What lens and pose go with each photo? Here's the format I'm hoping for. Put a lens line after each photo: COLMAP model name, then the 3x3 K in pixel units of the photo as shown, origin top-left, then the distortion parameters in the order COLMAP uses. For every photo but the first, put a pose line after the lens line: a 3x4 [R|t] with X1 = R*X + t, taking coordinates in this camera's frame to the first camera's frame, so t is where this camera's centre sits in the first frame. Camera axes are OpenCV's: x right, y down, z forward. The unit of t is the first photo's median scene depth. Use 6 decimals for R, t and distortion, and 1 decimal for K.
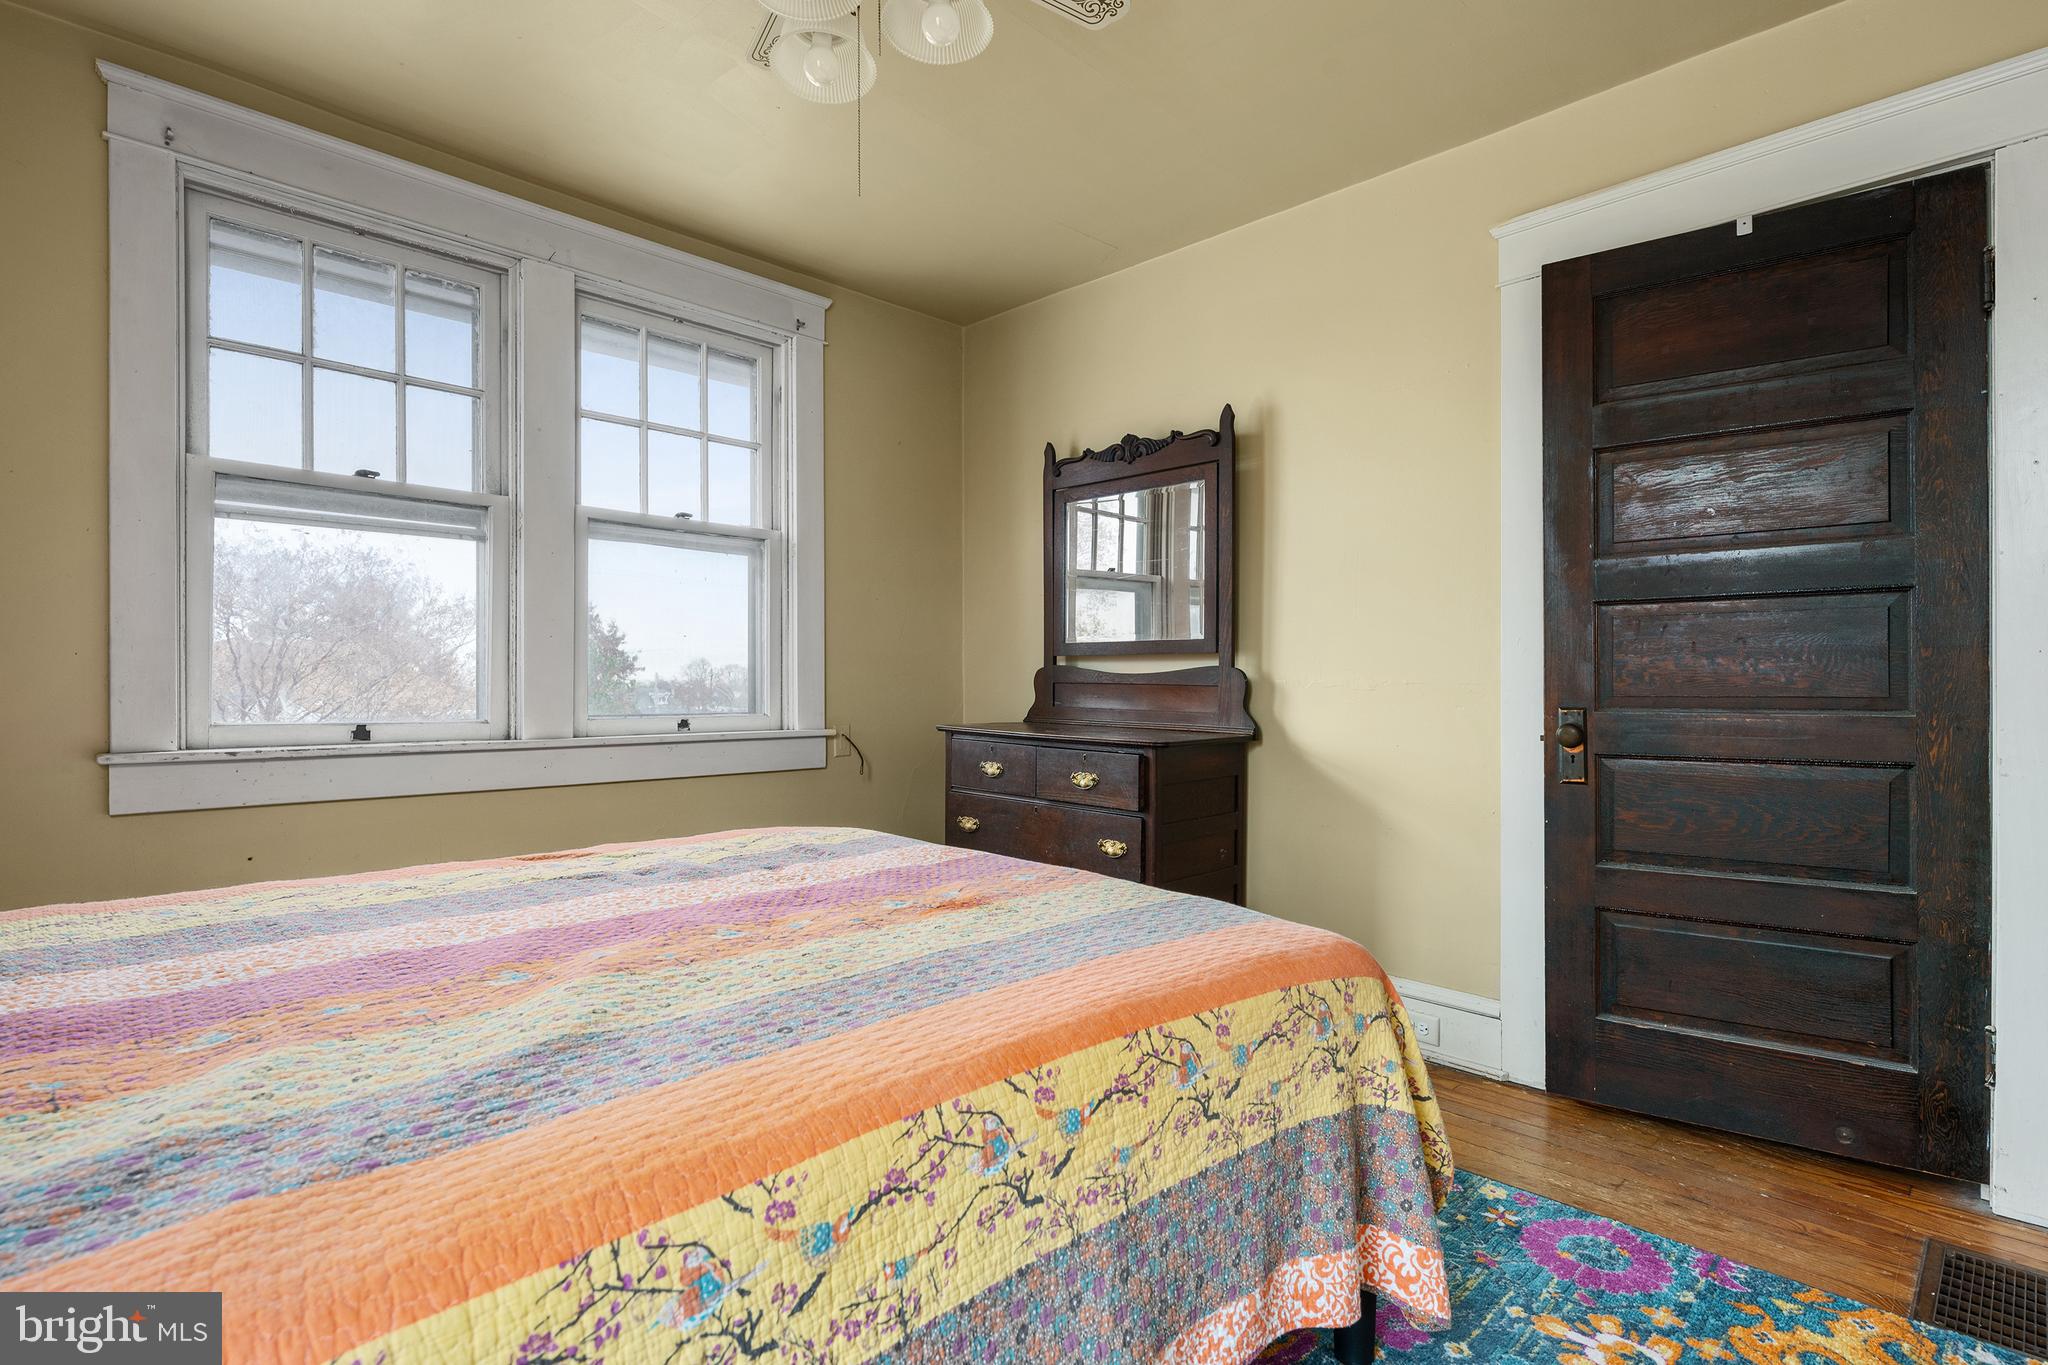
lens RADIAL K [[996.6, 0, 1026.6], [0, 996.6, 679.3], [0, 0, 1]] dist [0.001323, 0.000366]
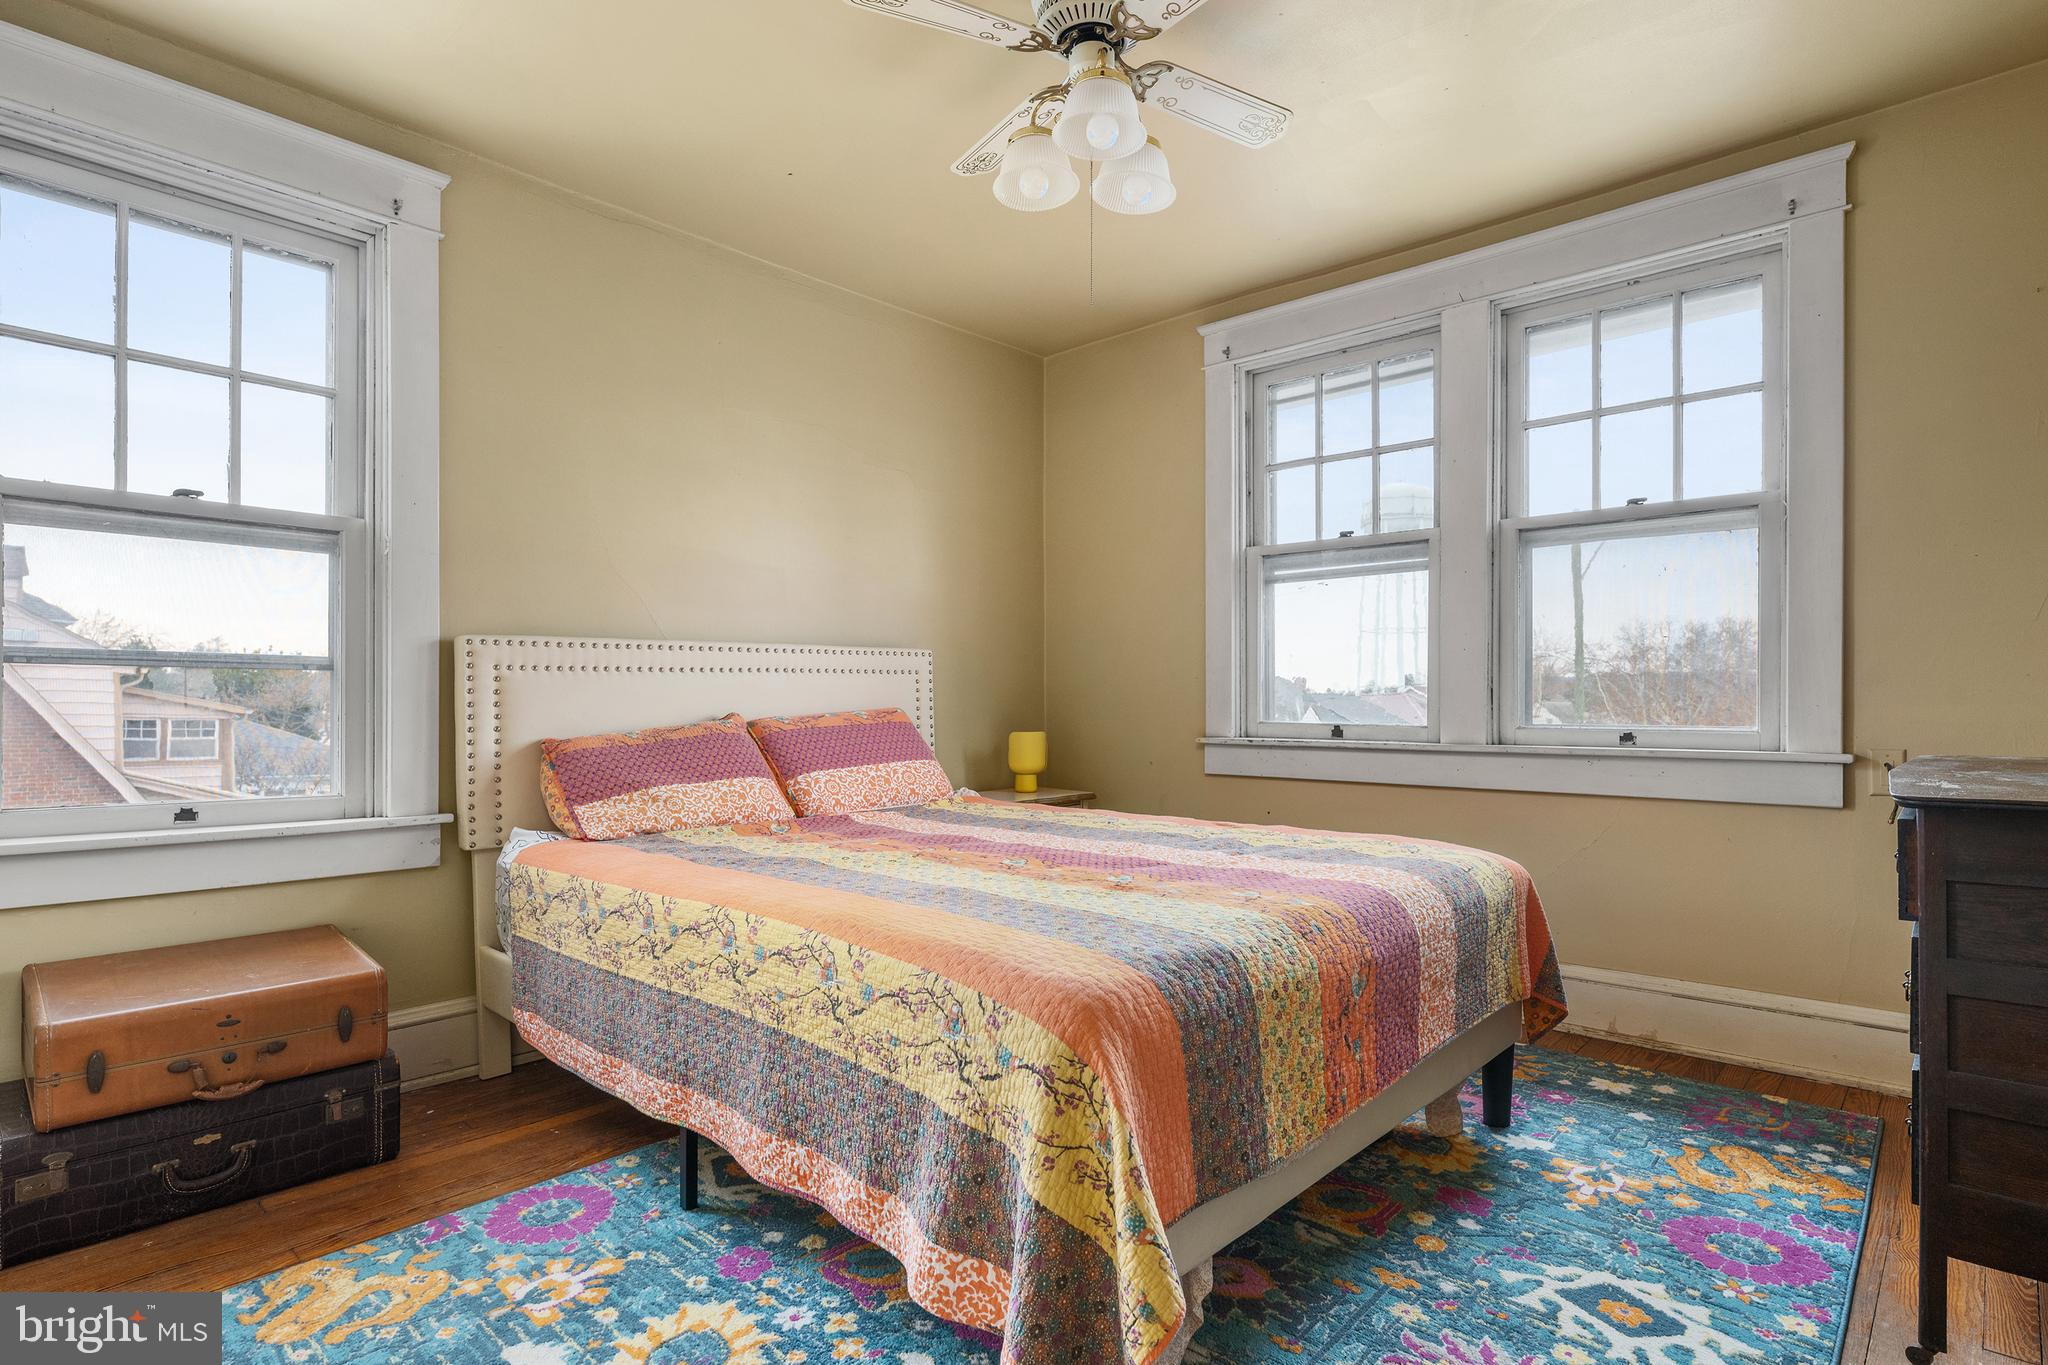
lens RADIAL K [[1039.4, 0, 1024.4], [0, 1039.4, 706.9], [0, 0, 1]] dist [-0.001955, -0.000059]
pose [[0.044345, 0.006551, -0.998995, 1.386452], [0.009768, 0.999928, 0.006991, 0.014439], [0.998969, -0.010068, 0.044278, 1.047694]]
